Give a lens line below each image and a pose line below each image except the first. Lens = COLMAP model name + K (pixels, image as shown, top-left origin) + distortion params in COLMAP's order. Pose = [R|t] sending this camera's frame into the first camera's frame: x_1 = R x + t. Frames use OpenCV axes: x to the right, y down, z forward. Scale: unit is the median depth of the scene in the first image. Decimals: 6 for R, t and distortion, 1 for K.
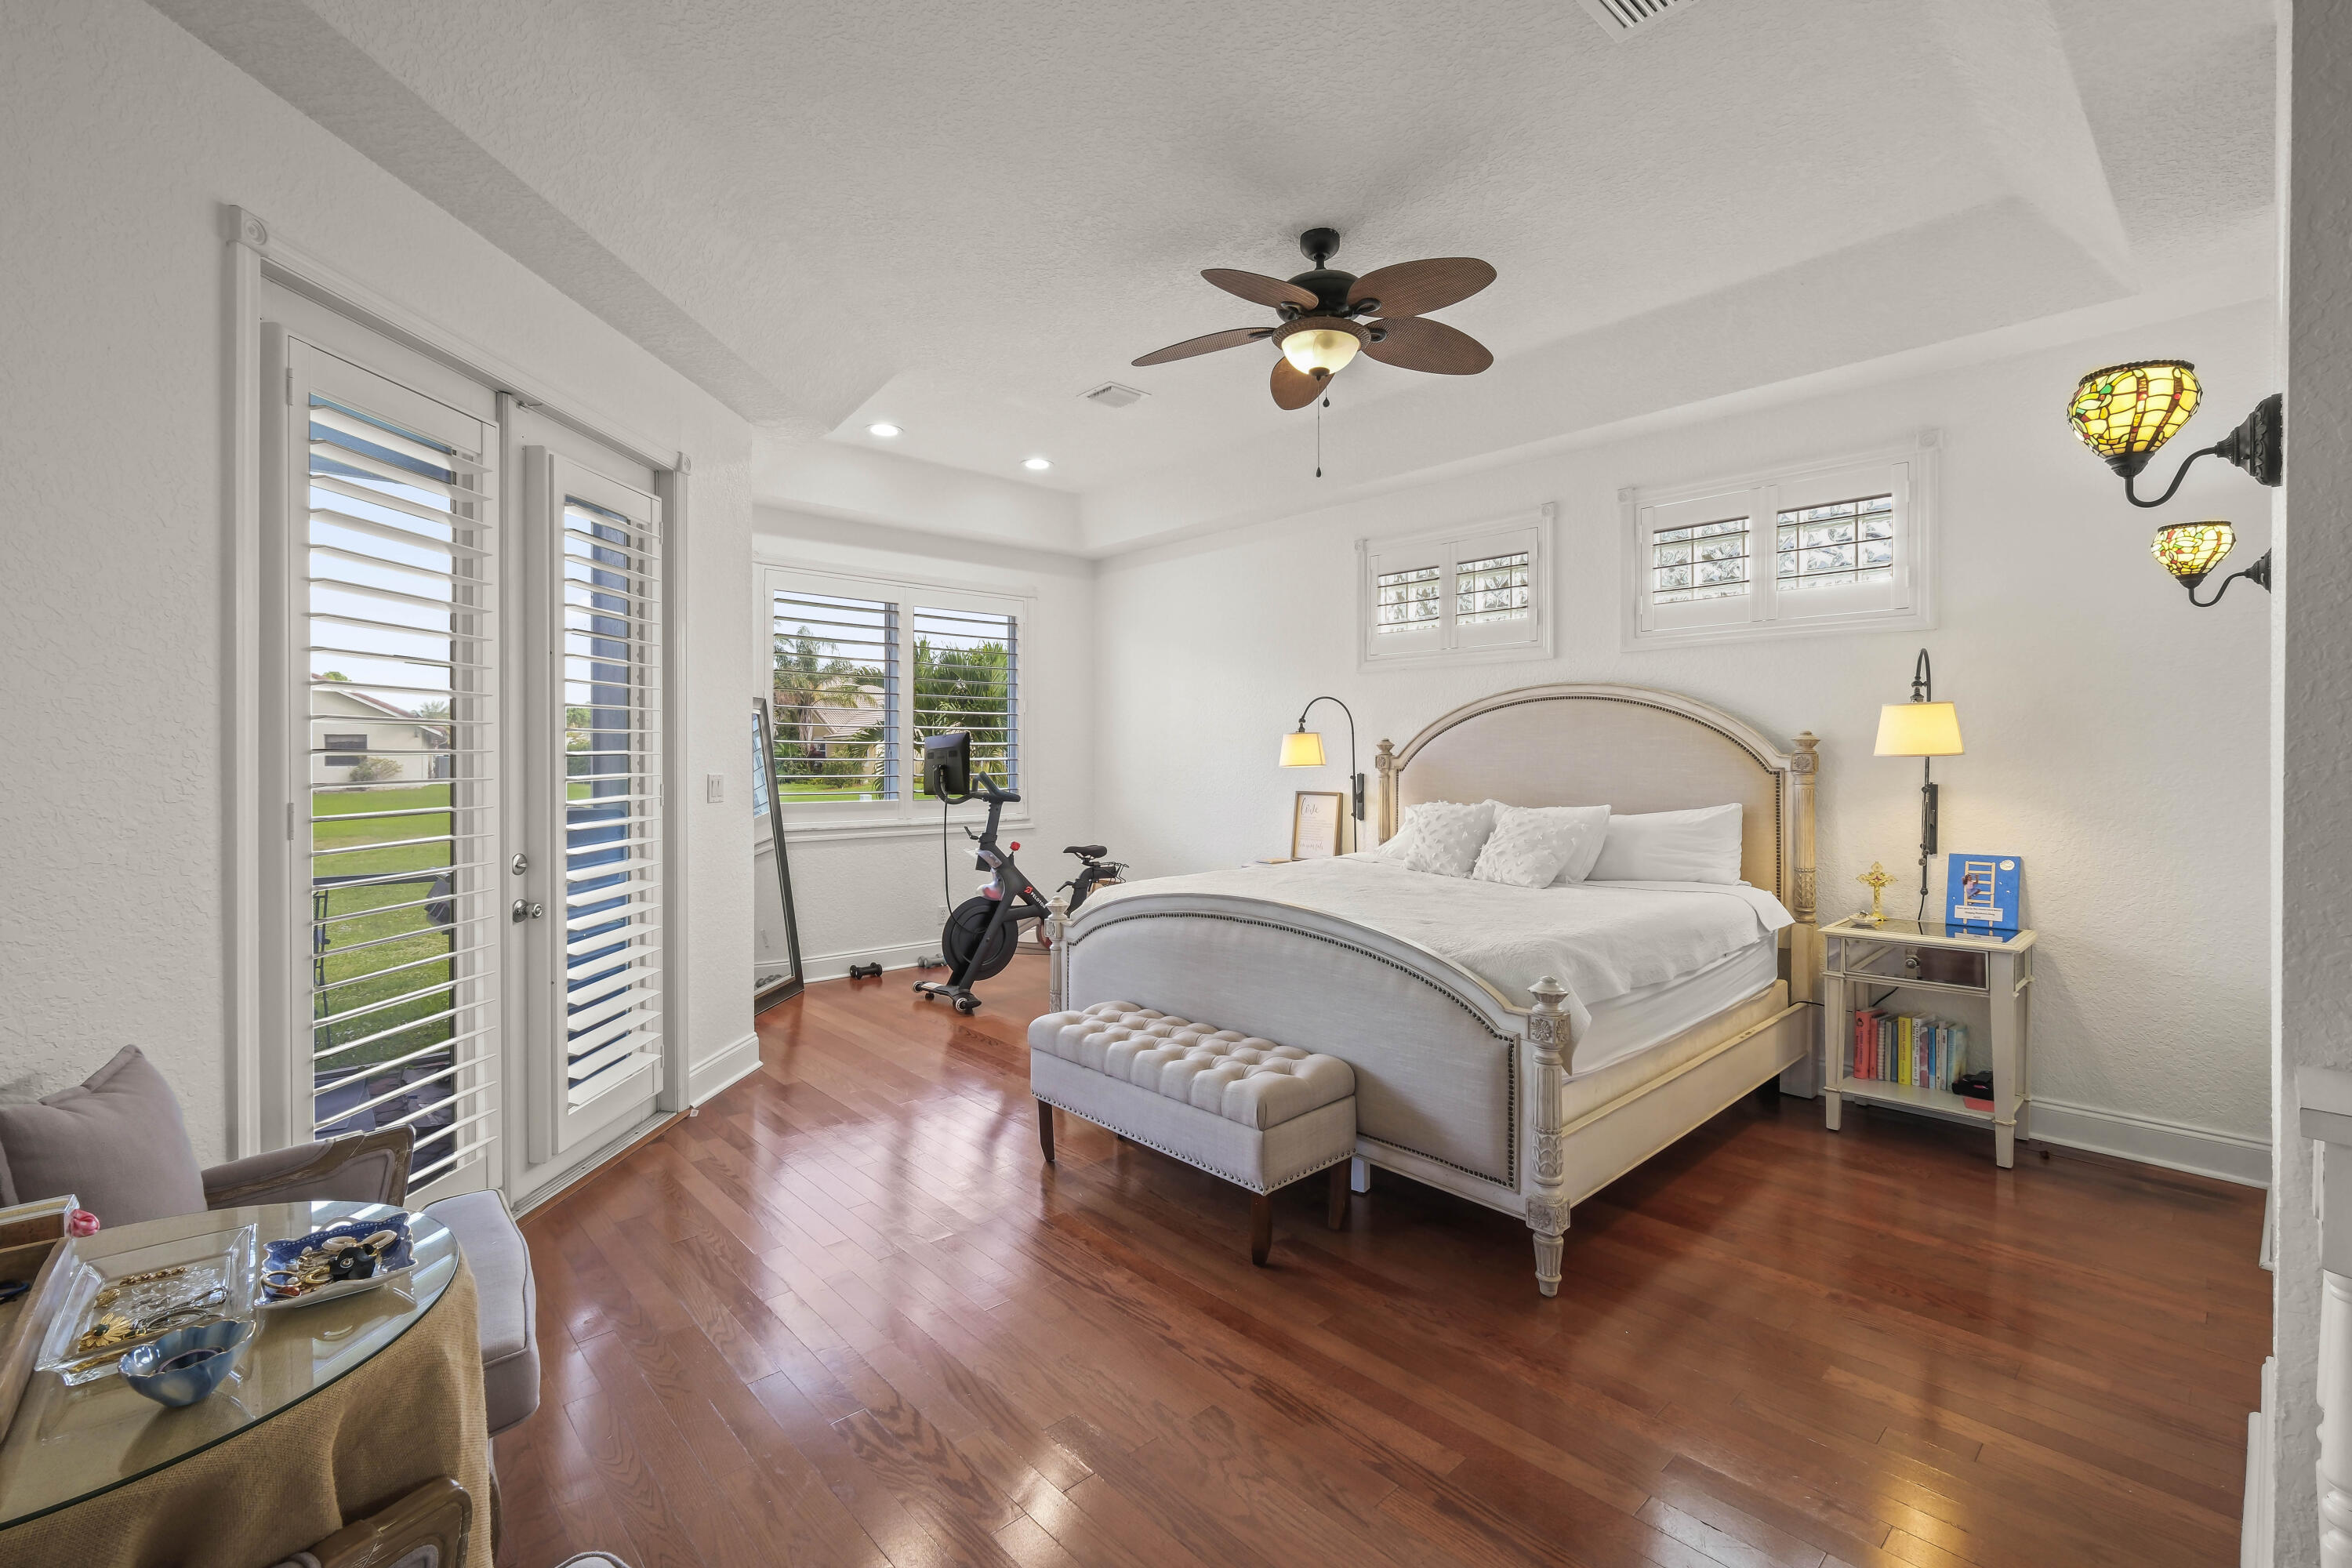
lens RADIAL K [[1033.0, 0, 1176.0], [0, 1033.0, 784.0], [0, 0, 1]] dist [-0.000119, -0.000533]
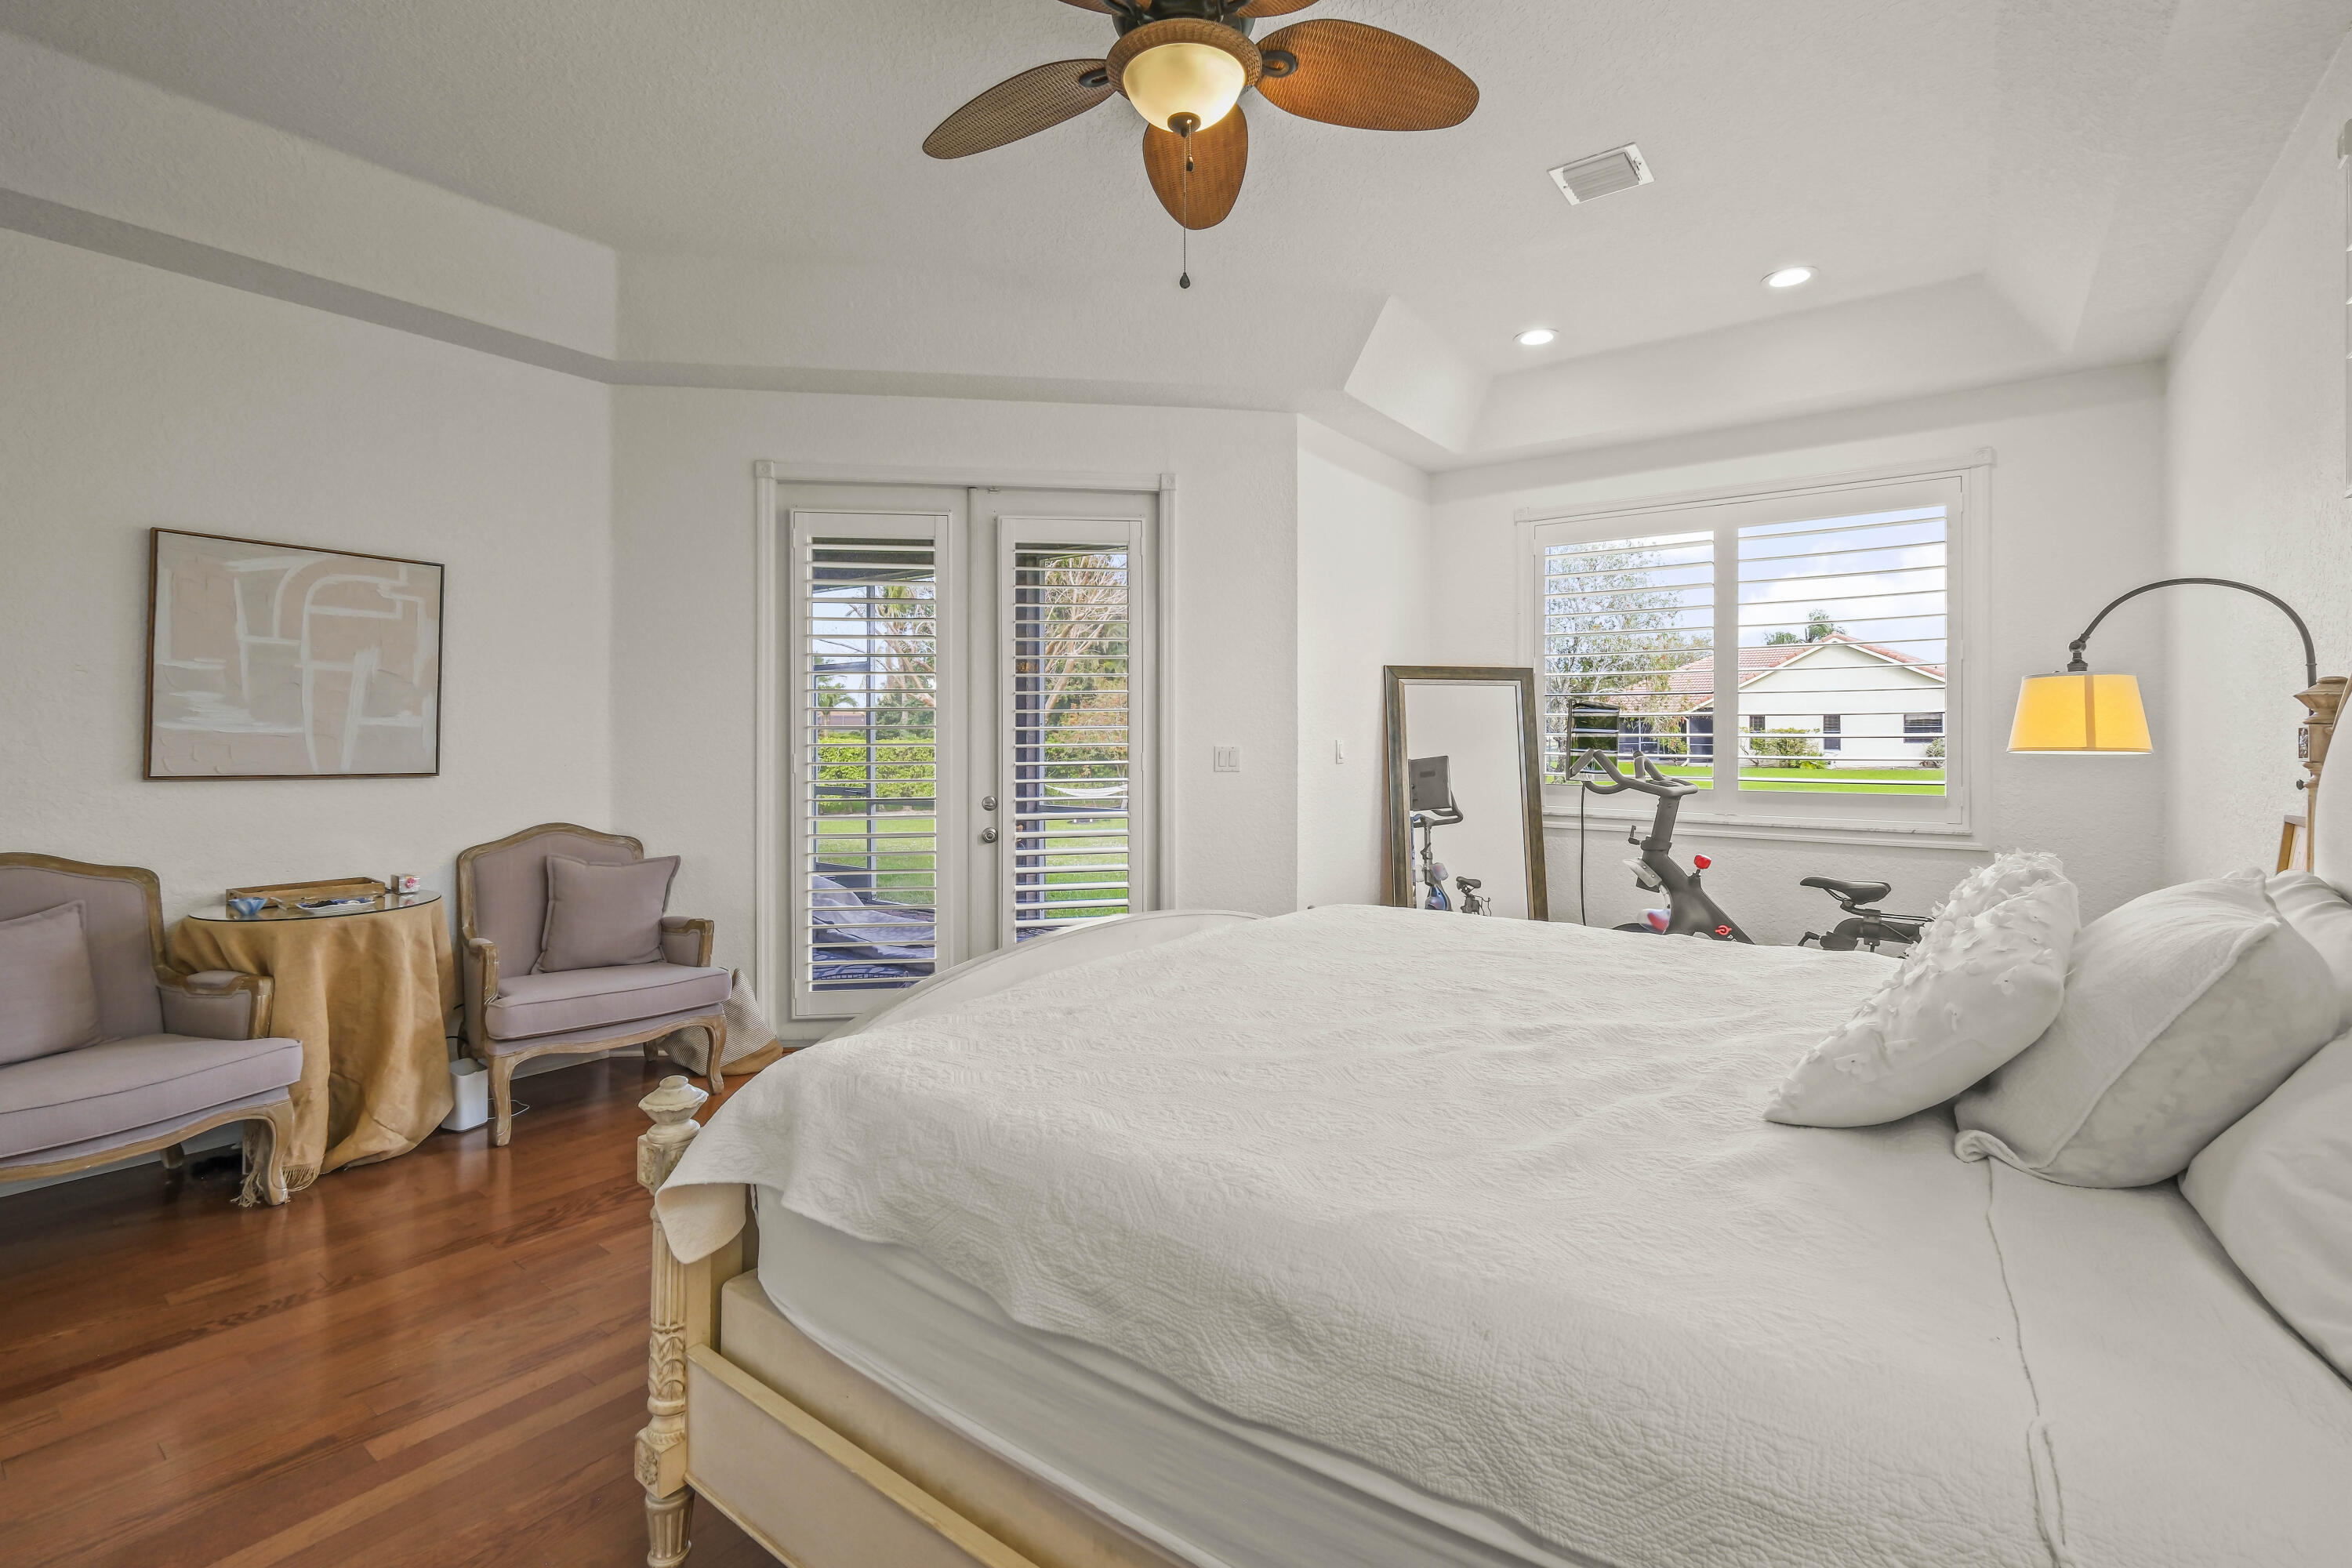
lens RADIAL K [[1039.8, 0, 1170.3], [0, 1039.8, 734.2], [0, 0, 1]] dist [-0.003334, -0.000682]
pose [[0.172860, 0.002459, -0.984943, 0.461958], [-0.028296, 0.999597, -0.002470, -0.012797], [0.984540, 0.028297, 0.172860, 0.538062]]
